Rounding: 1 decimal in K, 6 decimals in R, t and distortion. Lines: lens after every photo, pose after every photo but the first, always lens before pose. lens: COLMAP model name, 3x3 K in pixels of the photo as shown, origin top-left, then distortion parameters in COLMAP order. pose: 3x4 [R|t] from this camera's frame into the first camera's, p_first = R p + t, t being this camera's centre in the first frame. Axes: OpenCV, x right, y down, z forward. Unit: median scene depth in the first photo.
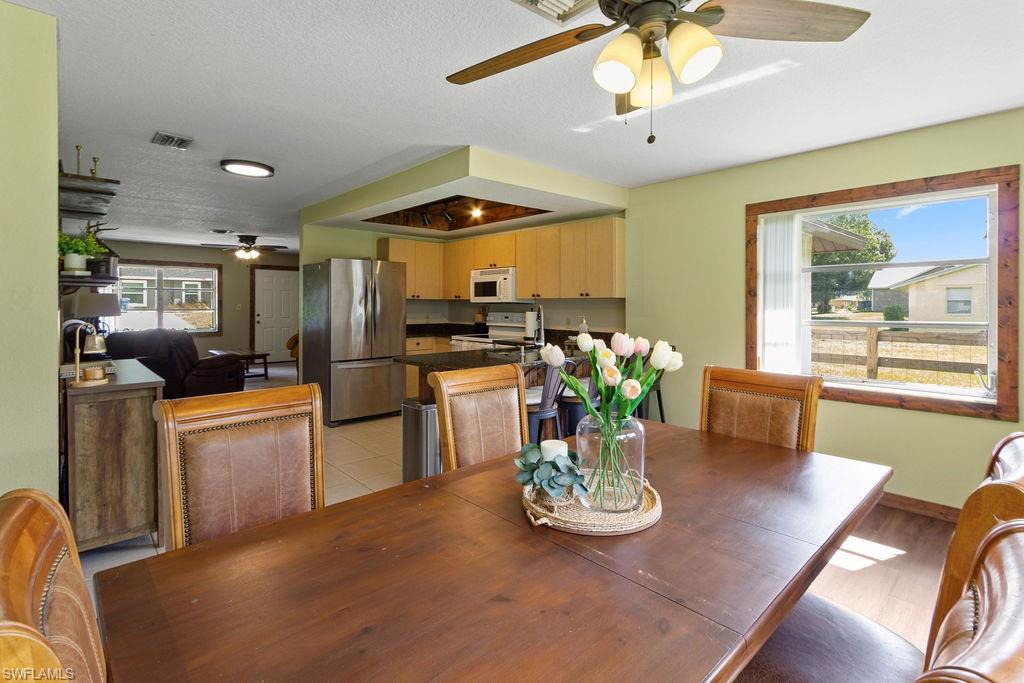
lens RADIAL K [[498.8, 0, 507.9], [0, 498.8, 303.8], [0, 0, 1]] dist [0.000278, -0.000237]
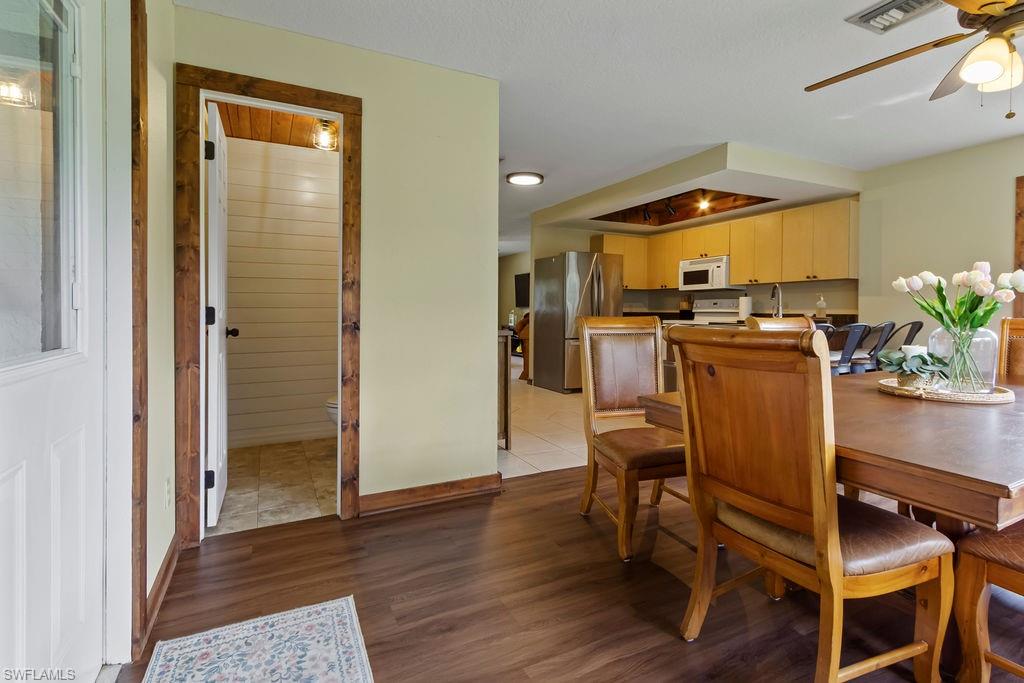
lens RADIAL K [[490.5, 0, 510.5], [0, 490.5, 314.8], [0, 0, 1]] dist [0.002842, 0.000409]
pose [[0.960681, 0.003615, -0.277631, -0.160654], [-0.000689, 0.999943, 0.010634, 0.048189], [0.277653, -0.010024, 0.960629, -0.162982]]
